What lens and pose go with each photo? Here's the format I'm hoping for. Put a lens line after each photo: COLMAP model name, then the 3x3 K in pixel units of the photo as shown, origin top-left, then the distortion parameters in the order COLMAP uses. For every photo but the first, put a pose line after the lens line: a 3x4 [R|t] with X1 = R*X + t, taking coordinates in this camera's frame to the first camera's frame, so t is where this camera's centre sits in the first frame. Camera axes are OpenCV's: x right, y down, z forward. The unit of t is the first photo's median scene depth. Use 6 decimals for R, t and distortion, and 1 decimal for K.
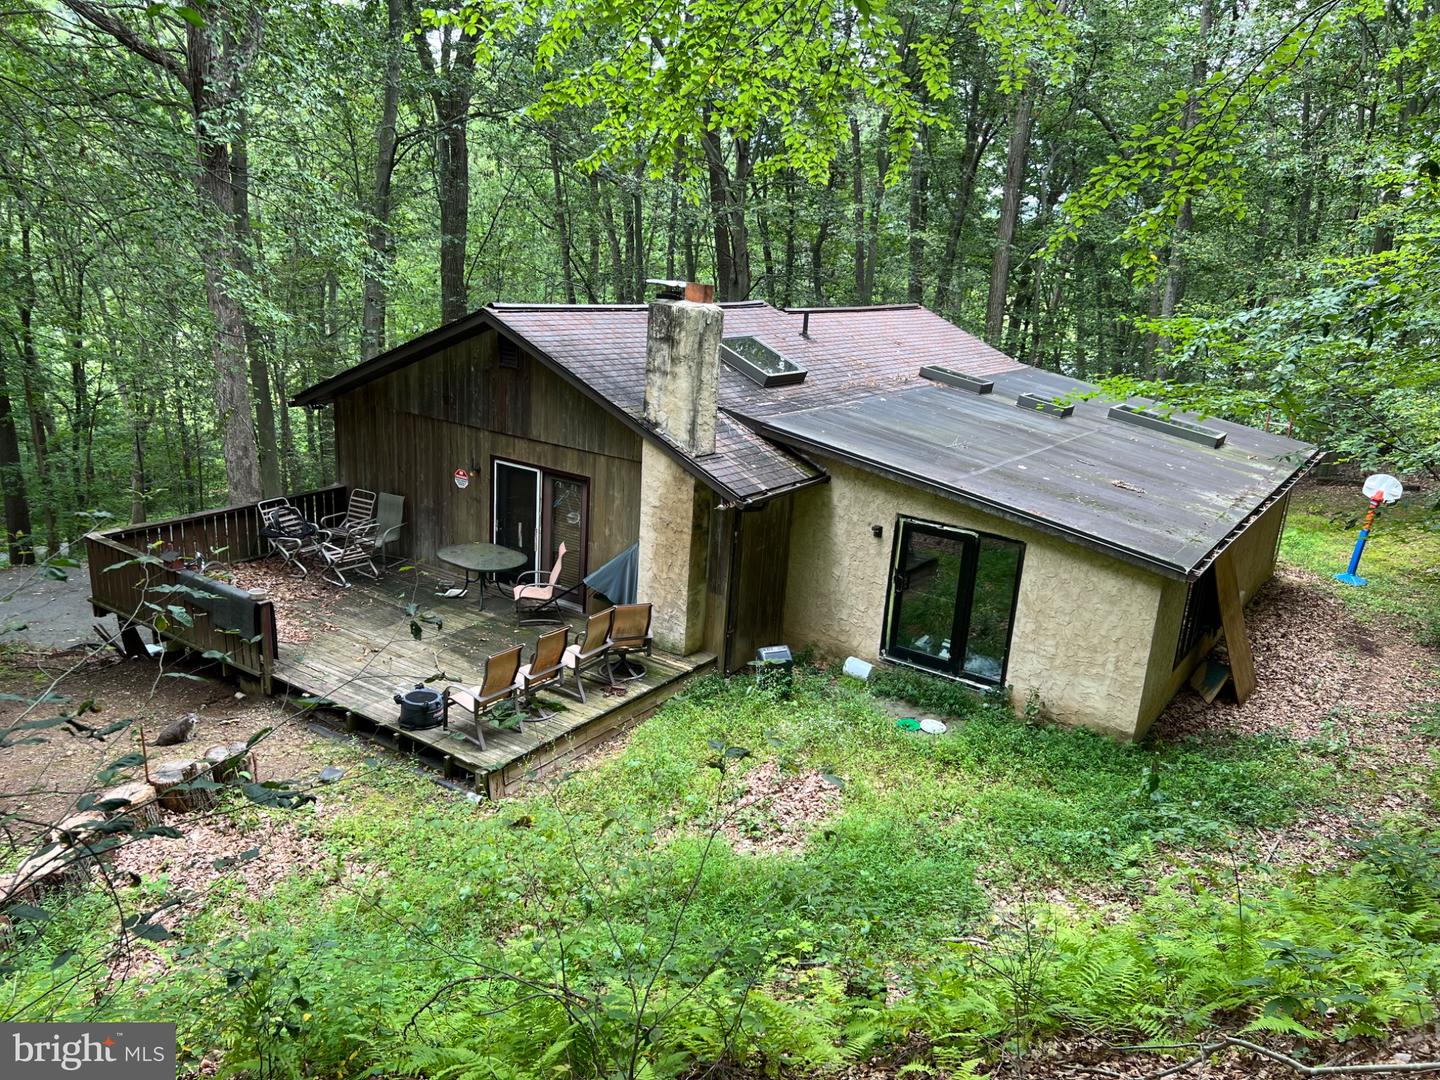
lens RADIAL K [[1076.0, 0, 723.4], [0, 1076.0, 546.7], [0, 0, 1]] dist [0.065508, -0.076369]
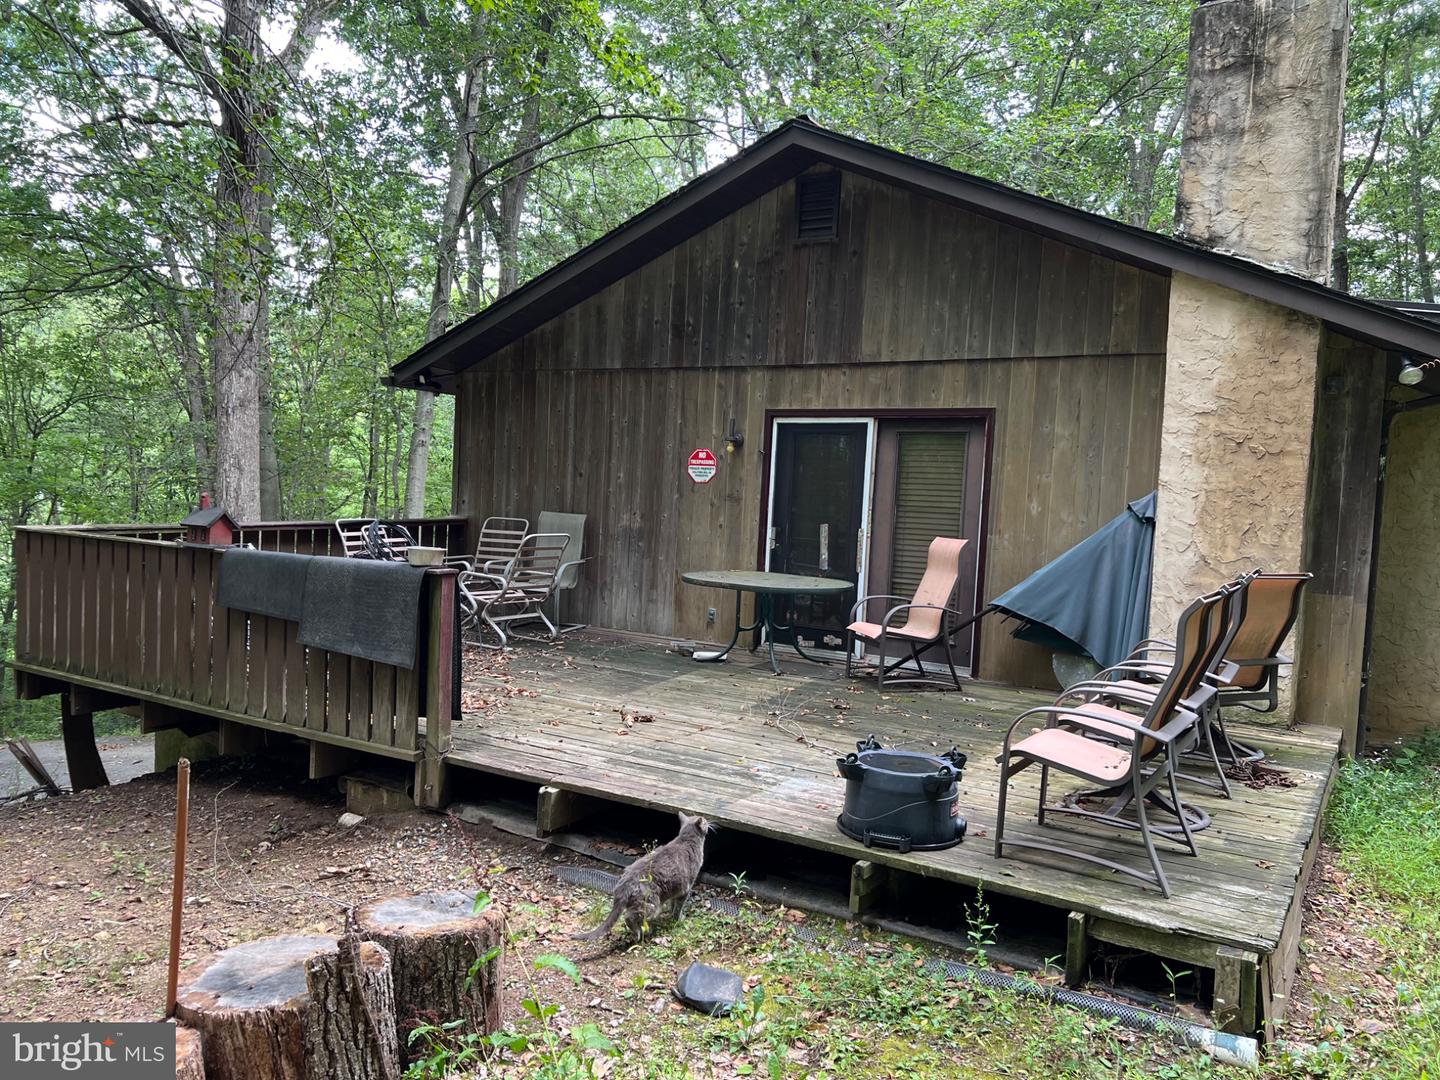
lens RADIAL K [[1083.5, 0, 721.5], [0, 1083.5, 548.8], [0, 0, 1]] dist [0.072136, -0.090087]
pose [[0.999160, -0.018256, 0.036692, -0.261482], [0.025758, 0.976106, -0.215765, 0.108223], [-0.031876, 0.216529, 0.975756, 0.460129]]
